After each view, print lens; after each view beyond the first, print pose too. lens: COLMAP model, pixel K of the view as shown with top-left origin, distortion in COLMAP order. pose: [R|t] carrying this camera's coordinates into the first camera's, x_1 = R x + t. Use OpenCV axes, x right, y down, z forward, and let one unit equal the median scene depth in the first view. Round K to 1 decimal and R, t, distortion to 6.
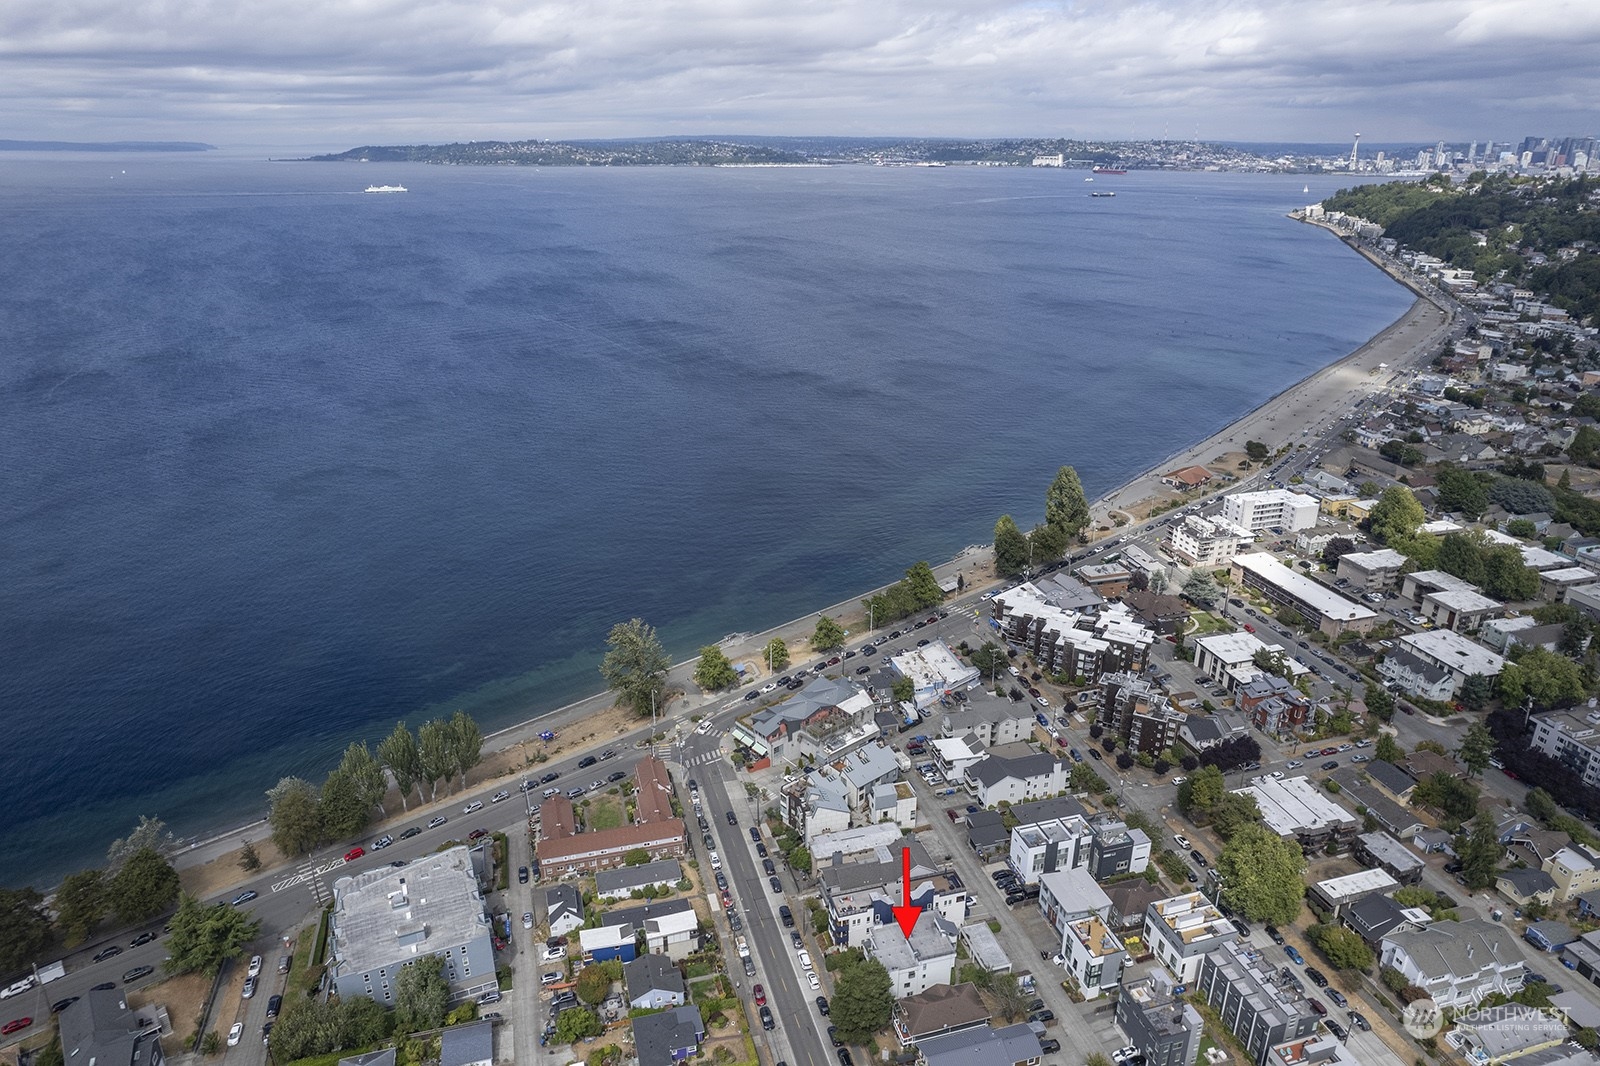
lens RADIAL K [[1025.4, 0, 806.9], [0, 1025.4, 516.5], [0, 0, 1]] dist [-0.080138, 0.079930]
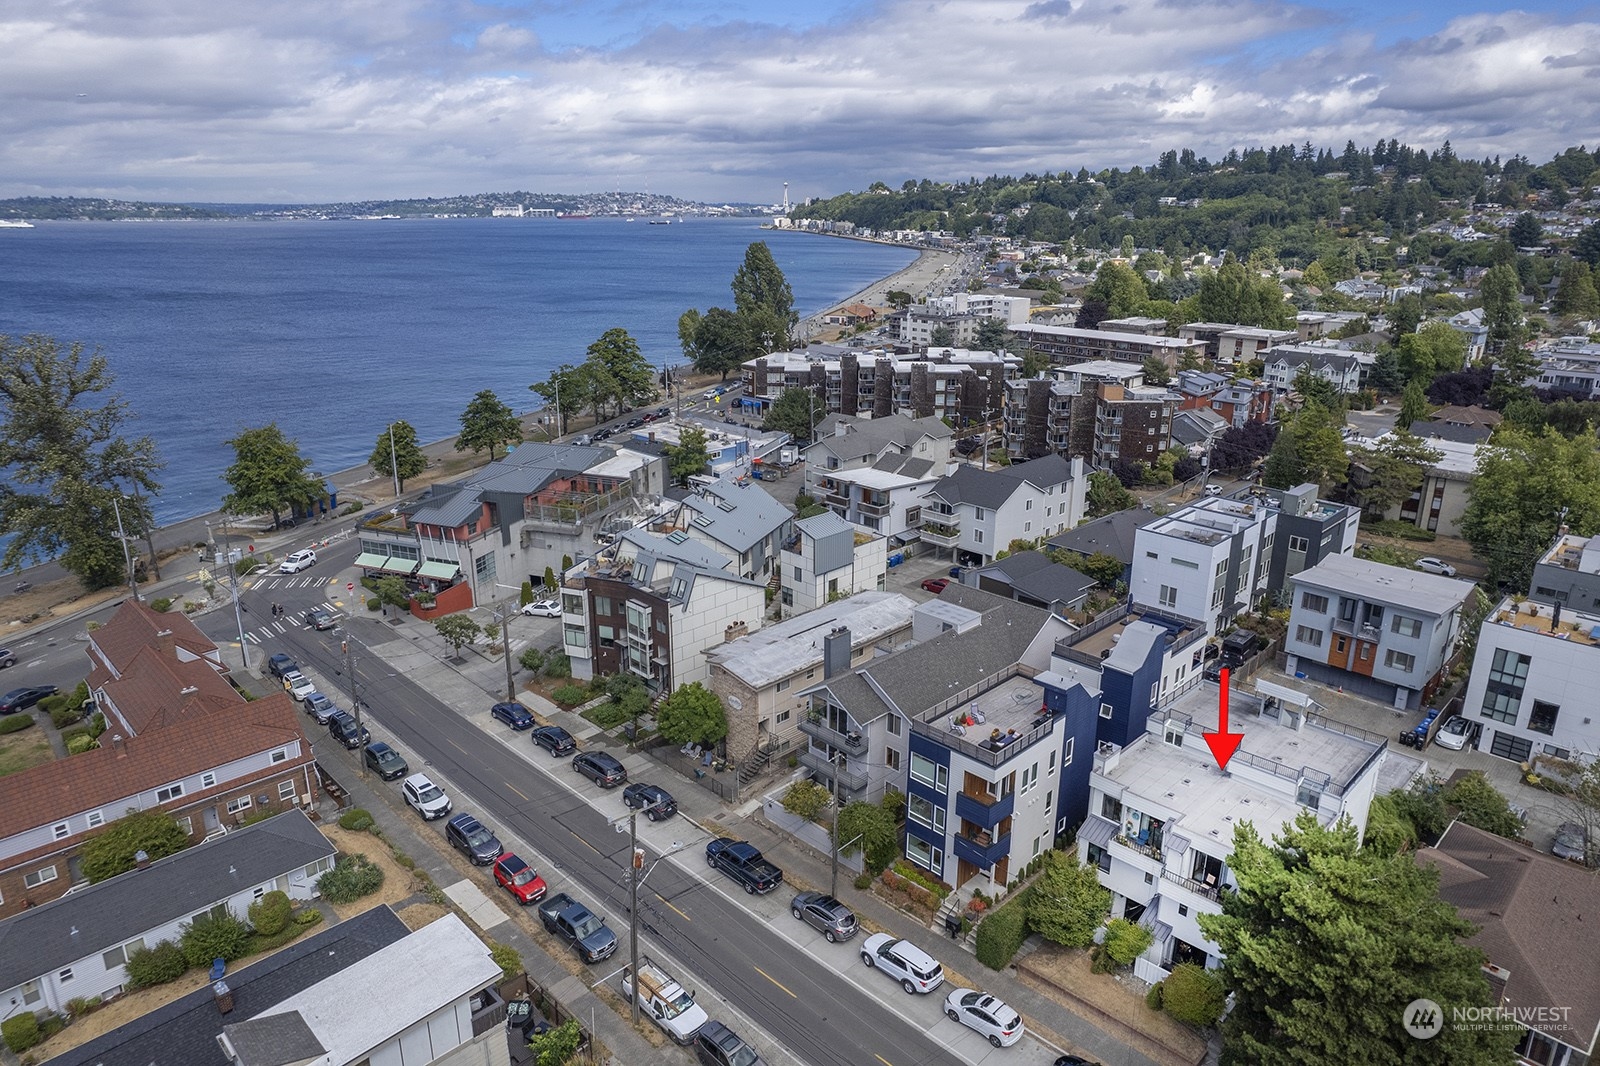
lens RADIAL K [[1020.1, 0, 800.0], [0, 1020.1, 533.0], [0, 0, 1]] dist [-0.079537, 0.075954]
pose [[0.878166, -0.146295, 0.455436, -0.078233], [0.167943, 0.985771, -0.007177, 0.184869], [-0.447906, 0.082790, 0.890239, 0.438503]]
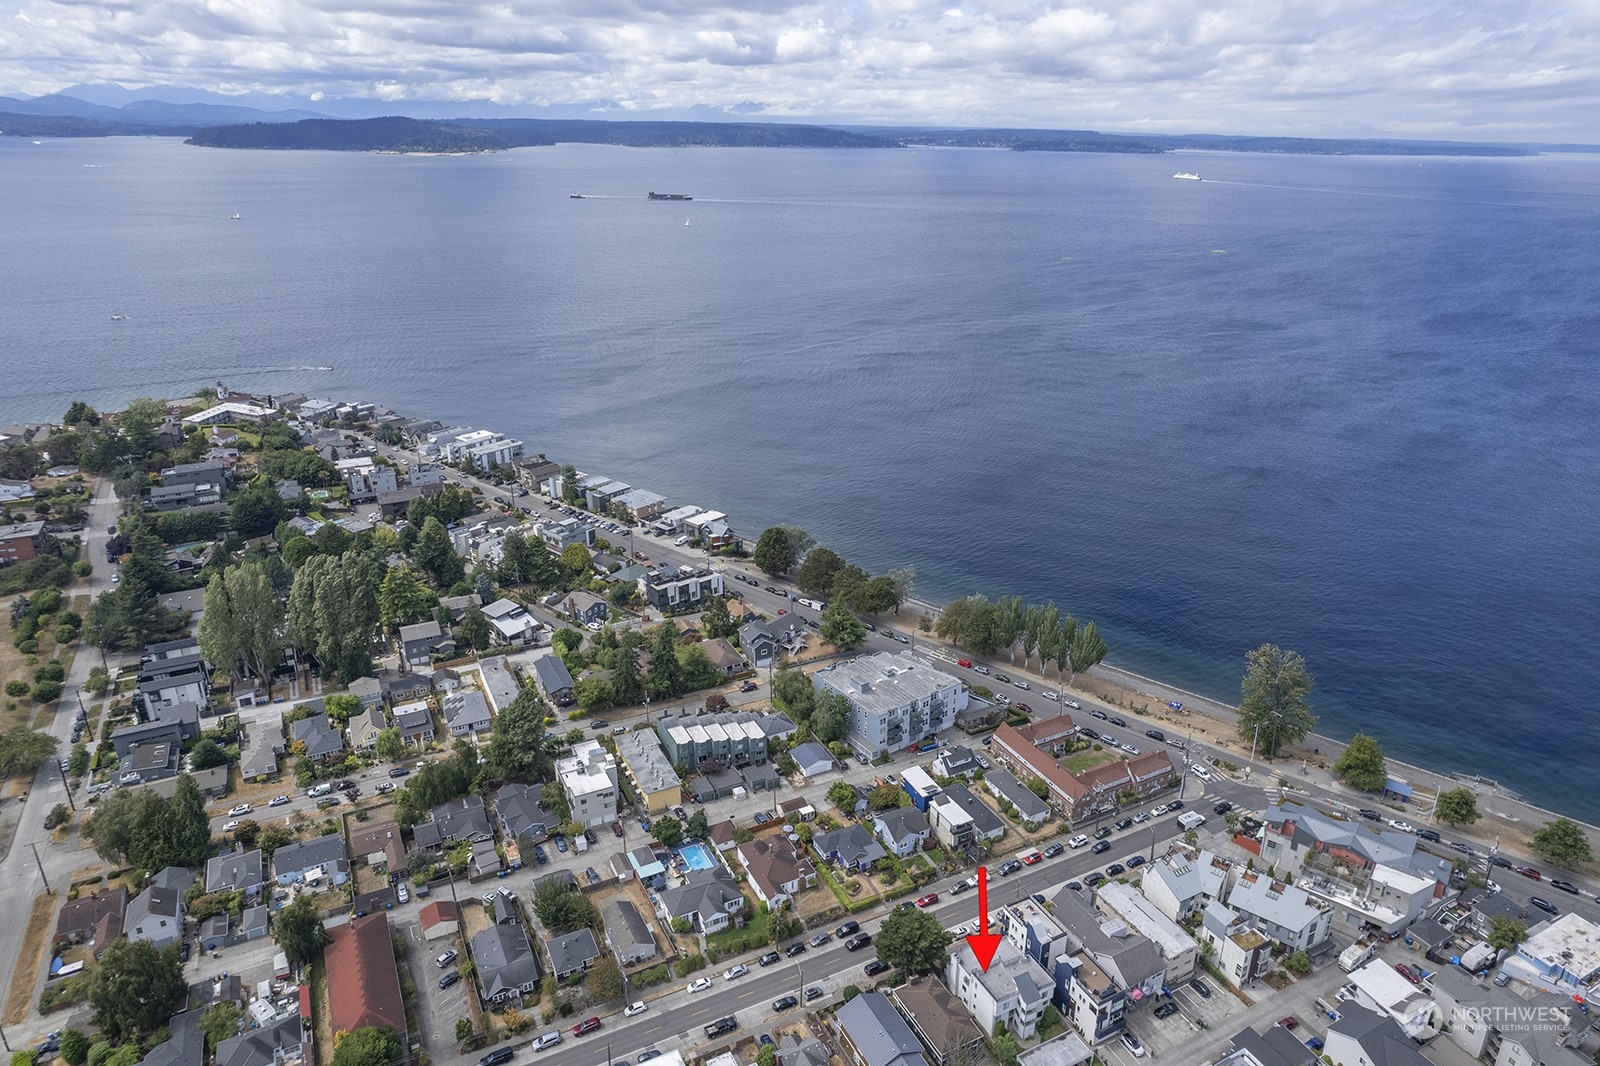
lens RADIAL K [[1020.1, 0, 800.0], [0, 1020.1, 533.0], [0, 0, 1]] dist [-0.079537, 0.075954]
pose [[0.188630, 0.377316, -0.906670, 0.433507], [-0.346341, 0.889483, 0.298108, -0.092143], [0.918949, 0.257785, 0.298463, 0.239925]]
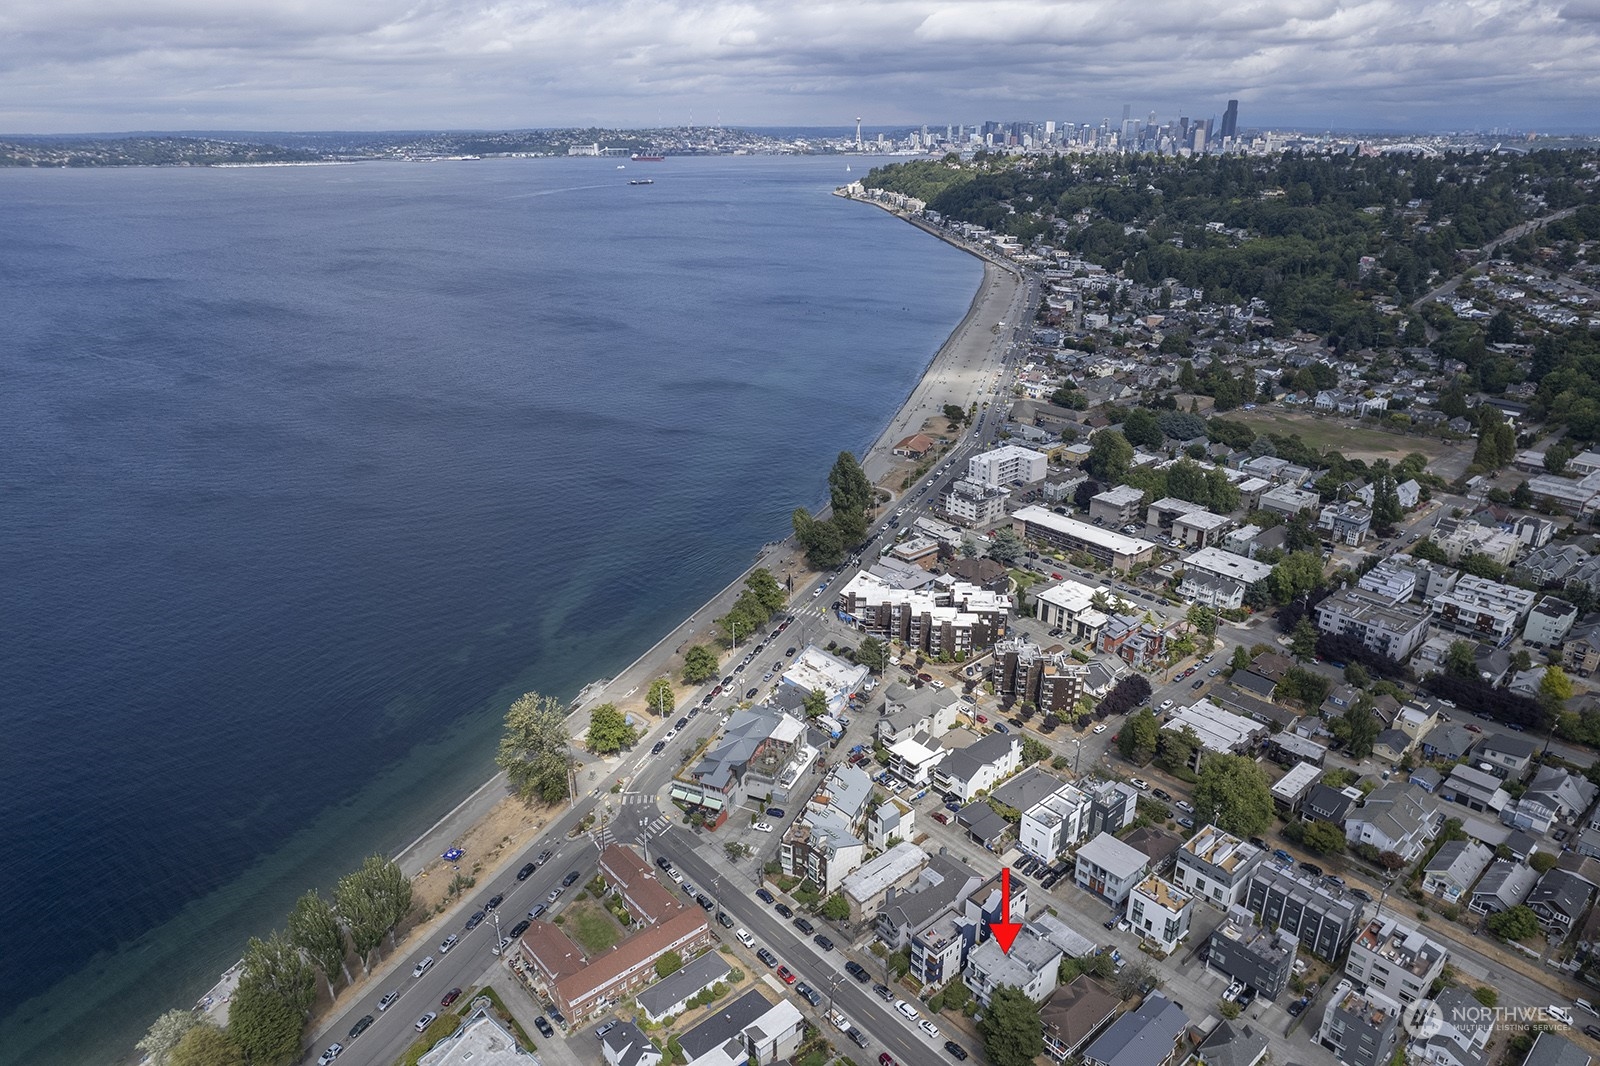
lens RADIAL K [[1020.1, 0, 800.0], [0, 1020.1, 533.0], [0, 0, 1]] dist [-0.079537, 0.075954]
pose [[0.907872, -0.162775, 0.386358, -0.219367], [0.152896, 0.986632, 0.056397, -0.037758], [-0.390373, 0.007871, 0.920623, 0.103820]]
